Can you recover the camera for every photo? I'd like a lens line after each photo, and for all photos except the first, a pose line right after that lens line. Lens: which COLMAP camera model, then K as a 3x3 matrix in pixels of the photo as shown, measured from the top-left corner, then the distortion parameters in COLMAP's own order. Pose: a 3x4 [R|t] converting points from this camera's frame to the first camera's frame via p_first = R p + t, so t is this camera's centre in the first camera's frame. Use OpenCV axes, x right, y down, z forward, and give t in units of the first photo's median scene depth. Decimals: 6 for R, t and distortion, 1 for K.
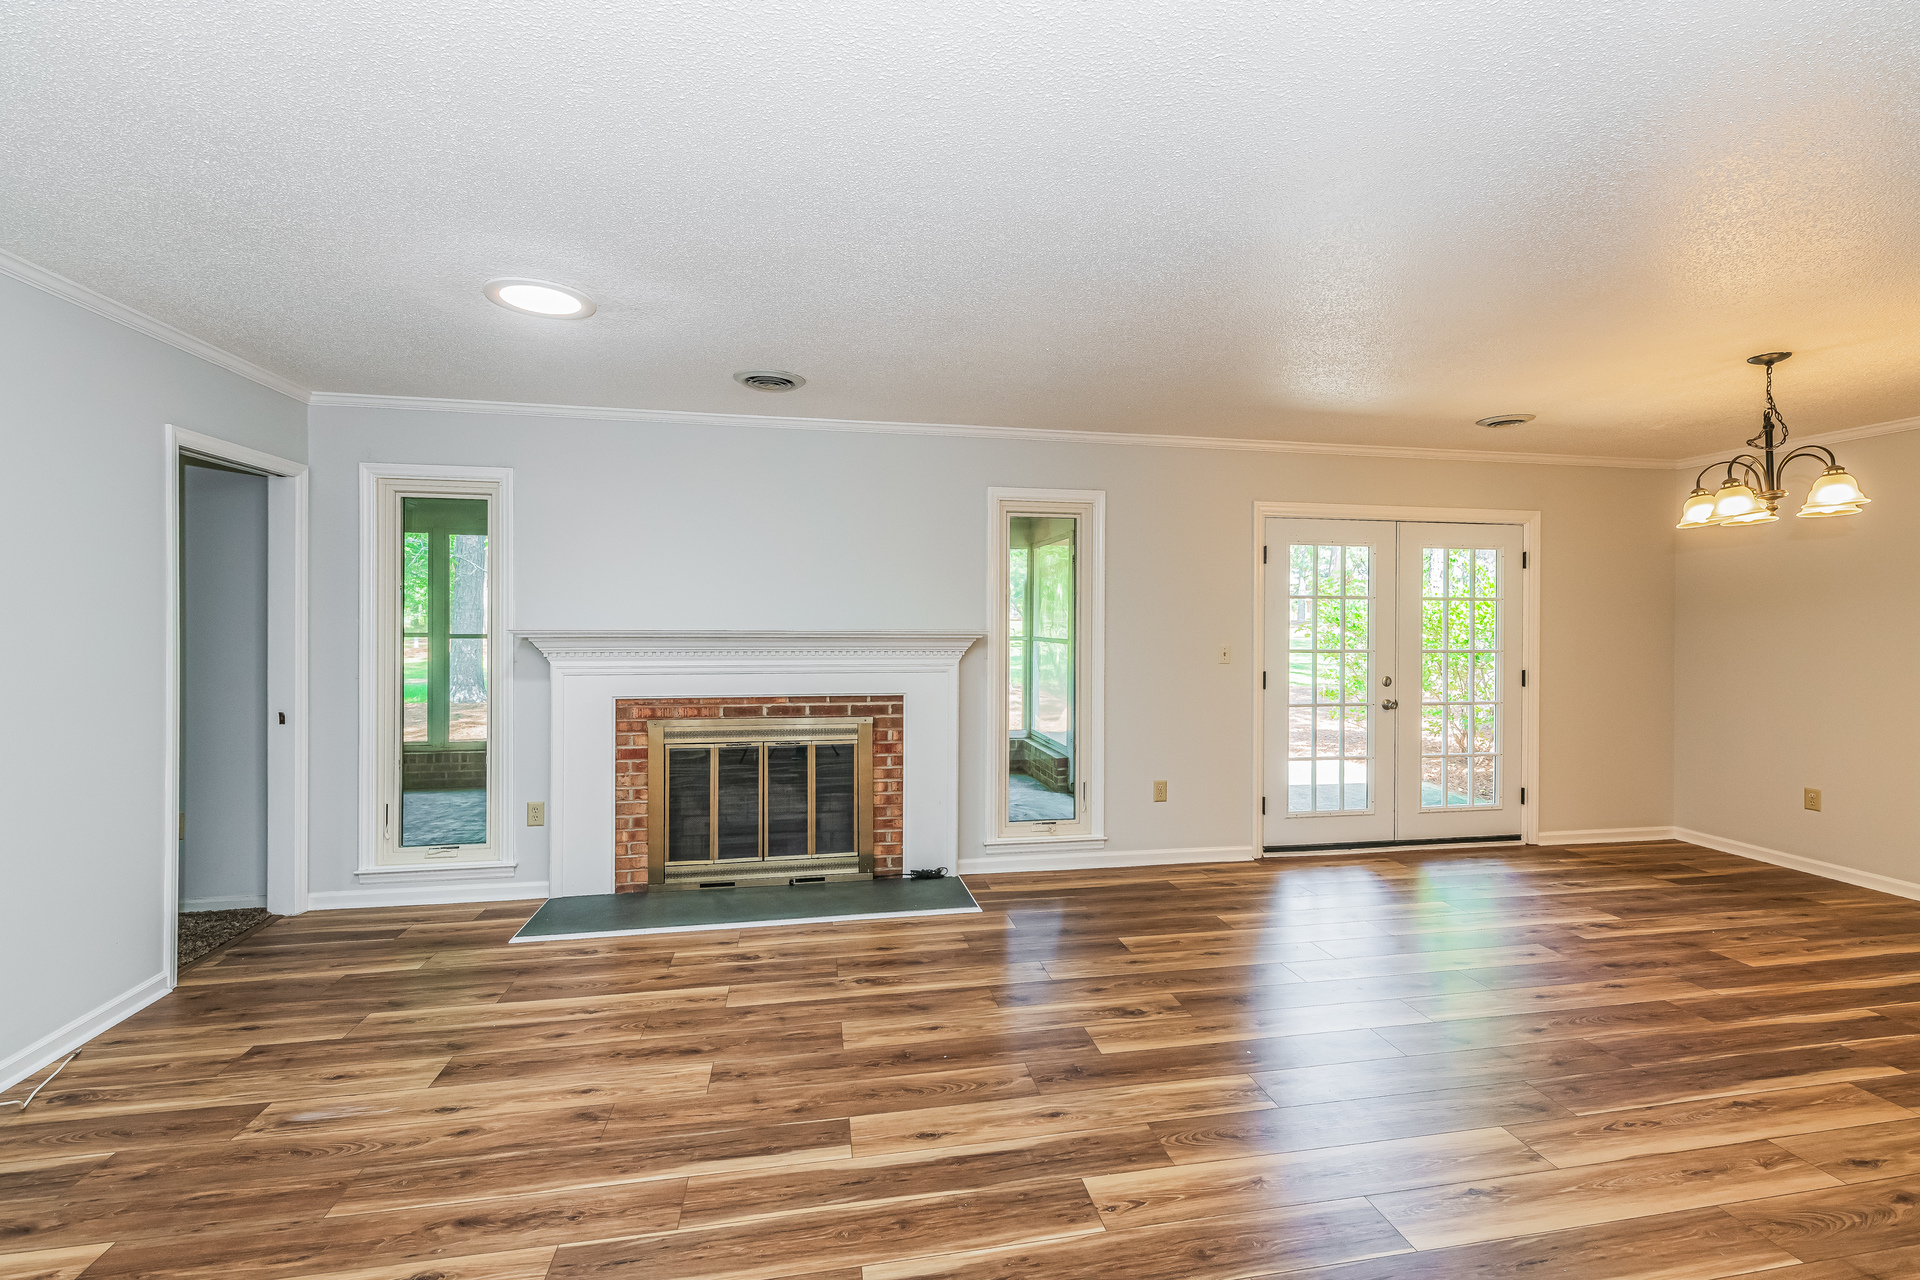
lens RADIAL K [[831.0, 0, 956.8], [0, 831.0, 624.4], [0, 0, 1]] dist [0.001725, 0.000357]
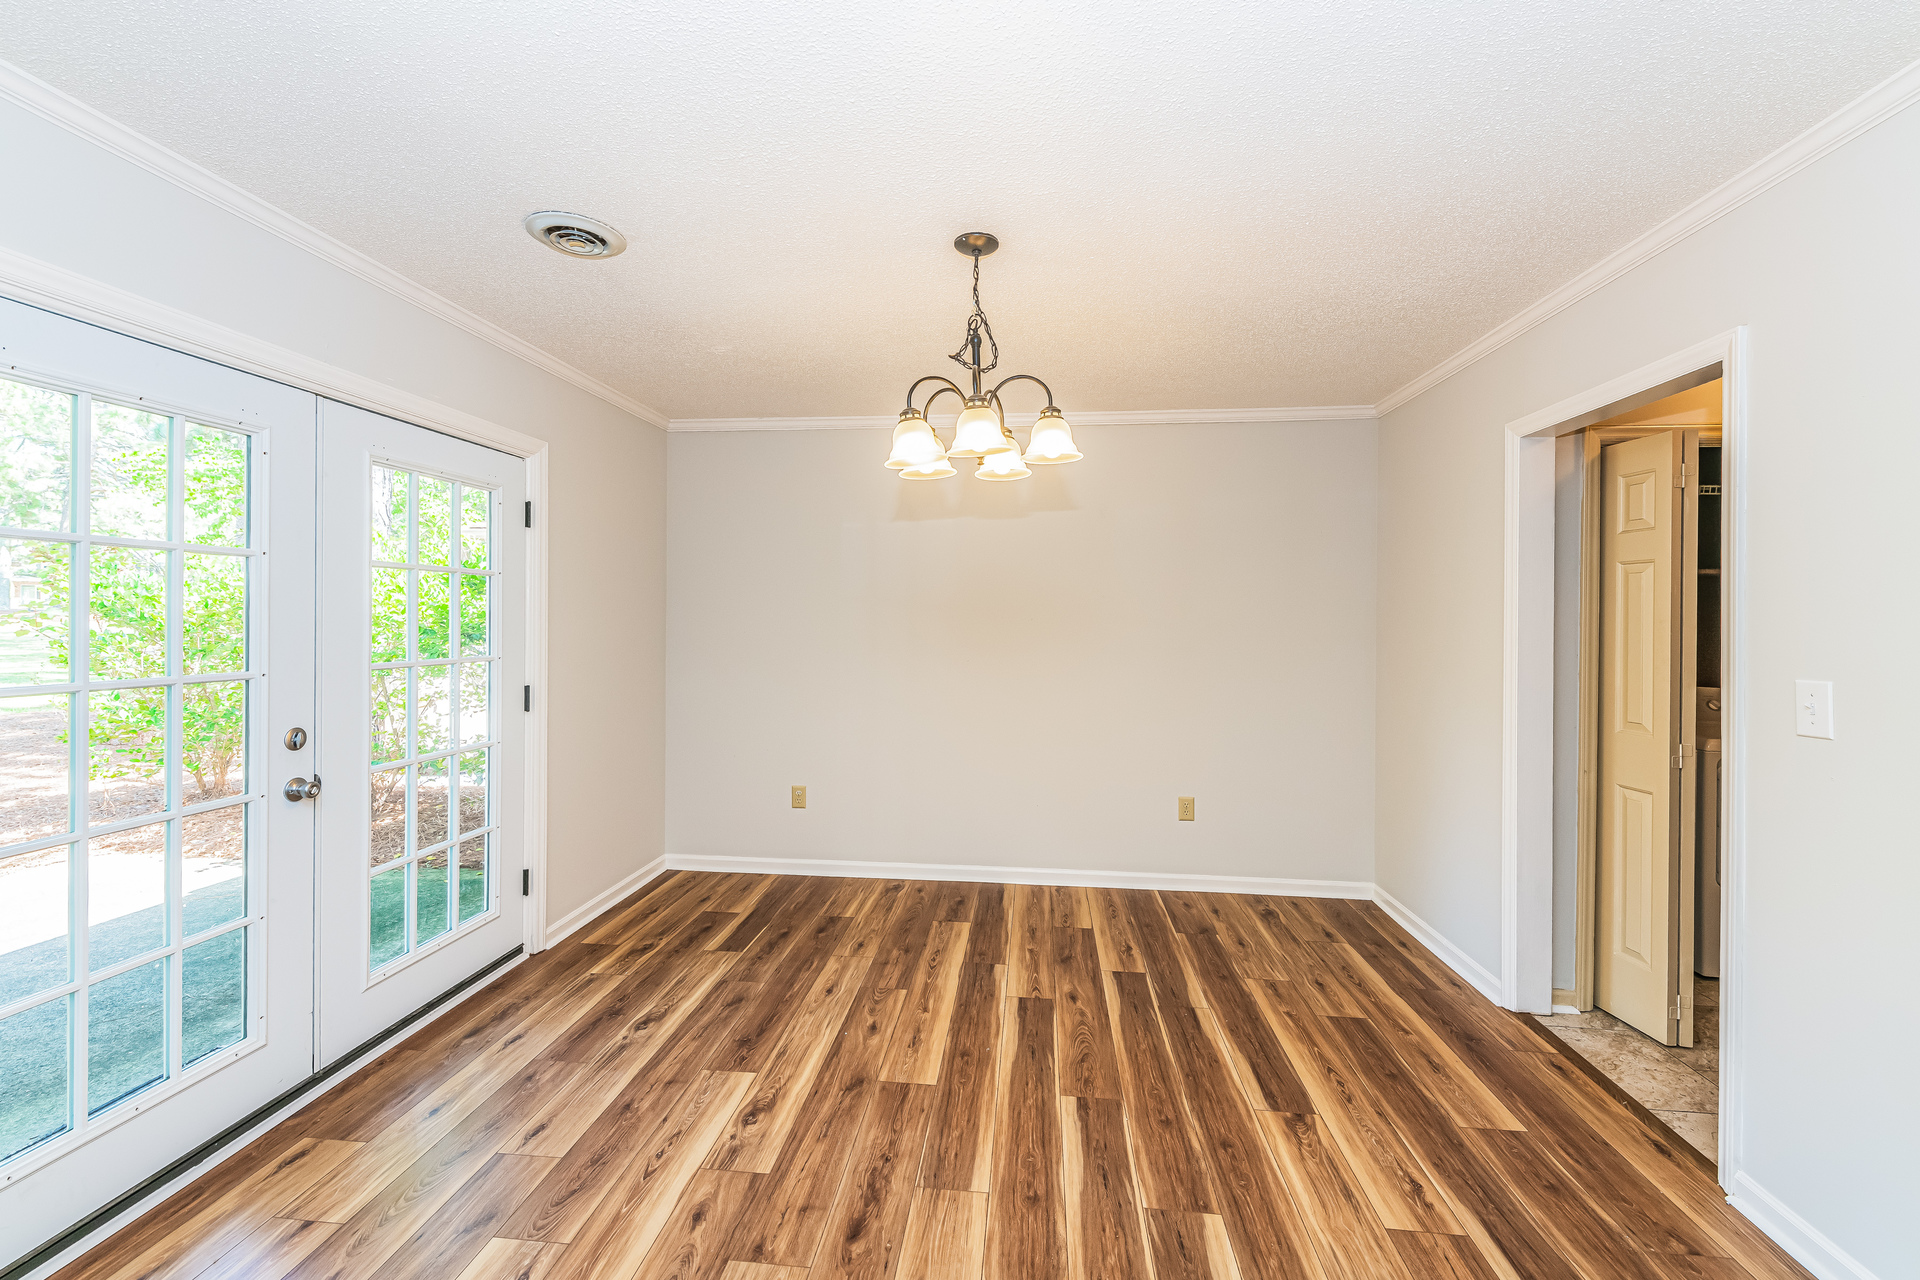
lens RADIAL K [[765.0, 0, 966.5], [0, 765.0, 616.8], [0, 0, 1]] dist [0.001476, 0.000066]
pose [[0.276048, -0.000450, 0.961144, 0.318359], [-0.001397, 0.999999, 0.000869, 0.001515], [-0.961143, -0.001582, 0.276047, 0.783823]]
